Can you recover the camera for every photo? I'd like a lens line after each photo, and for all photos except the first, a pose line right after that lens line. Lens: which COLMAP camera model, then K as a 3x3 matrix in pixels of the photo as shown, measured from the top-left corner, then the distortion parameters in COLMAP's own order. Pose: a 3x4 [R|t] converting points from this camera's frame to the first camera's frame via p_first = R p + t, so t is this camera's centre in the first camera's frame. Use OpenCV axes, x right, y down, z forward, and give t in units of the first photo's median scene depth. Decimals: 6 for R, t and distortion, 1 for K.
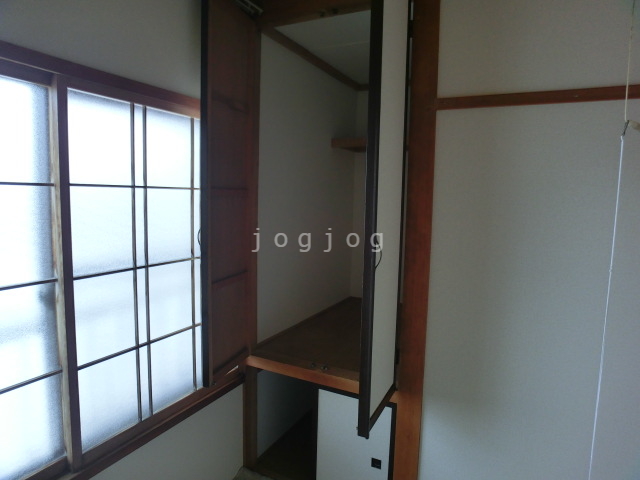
lens RADIAL K [[434.7, 0, 322.5], [0, 434.7, 238.3], [0, 0, 1]] dist [-0.118731, 0.095800]
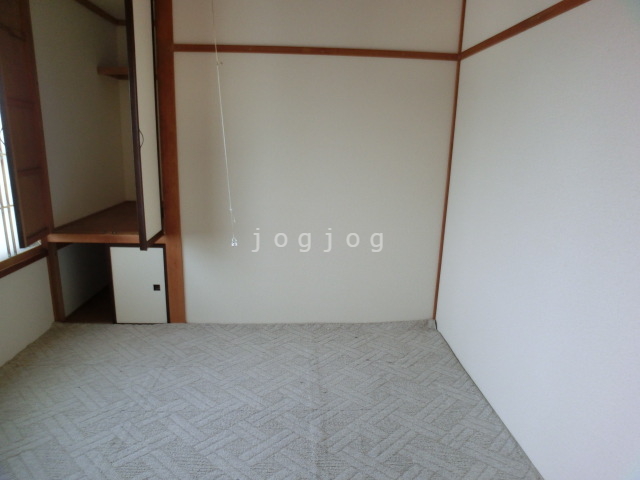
lens RADIAL K [[434.7, 0, 322.5], [0, 434.7, 238.3], [0, 0, 1]] dist [-0.118731, 0.095800]
pose [[0.872725, -0.112680, 0.475032, -0.061289], [0.043390, 0.987052, 0.154418, 0.138131], [-0.486281, -0.114153, 0.866314, -0.586821]]
